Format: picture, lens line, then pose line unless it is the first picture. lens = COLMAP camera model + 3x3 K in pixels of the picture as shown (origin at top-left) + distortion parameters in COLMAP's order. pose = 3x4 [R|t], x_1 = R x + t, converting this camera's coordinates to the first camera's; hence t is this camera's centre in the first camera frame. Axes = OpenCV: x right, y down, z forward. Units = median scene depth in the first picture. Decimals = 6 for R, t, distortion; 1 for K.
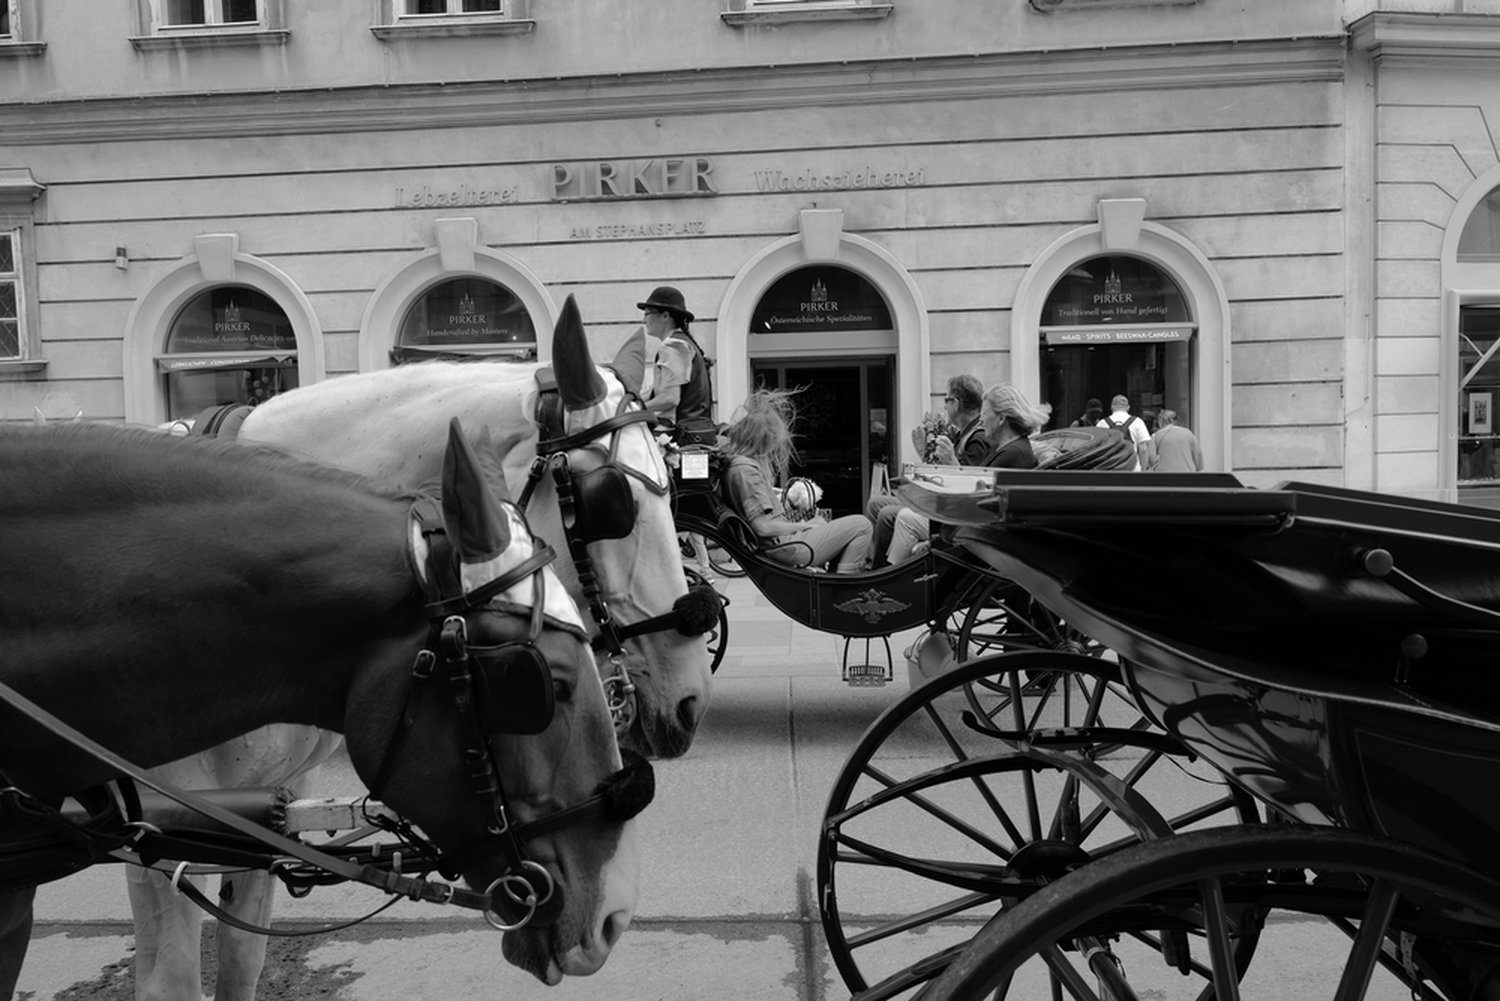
lens RADIAL K [[1202.8, 0, 750.0], [0, 1202.8, 500.5], [0, 0, 1]] dist [0.003431, 0.002297]
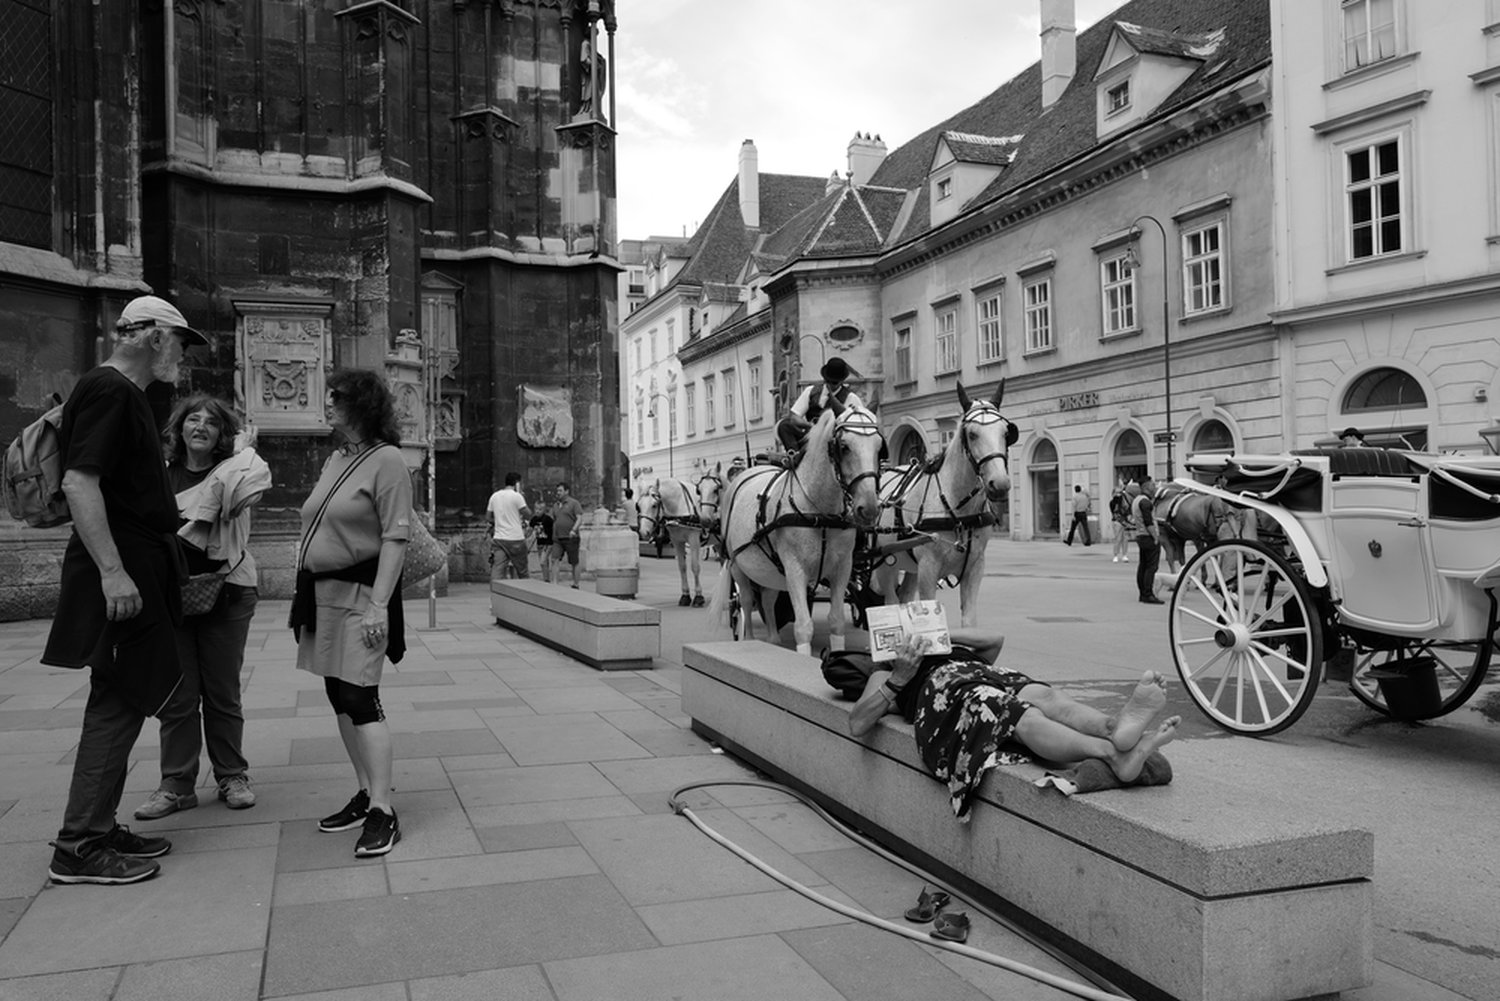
lens RADIAL K [[1202.8, 0, 750.0], [0, 1202.8, 500.5], [0, 0, 1]] dist [0.003431, 0.002297]
pose [[0.406348, 0.008829, -0.913676, 5.804409], [-0.070976, 0.997237, -0.021930, 0.182509], [0.910957, 0.073760, 0.405852, -2.098644]]
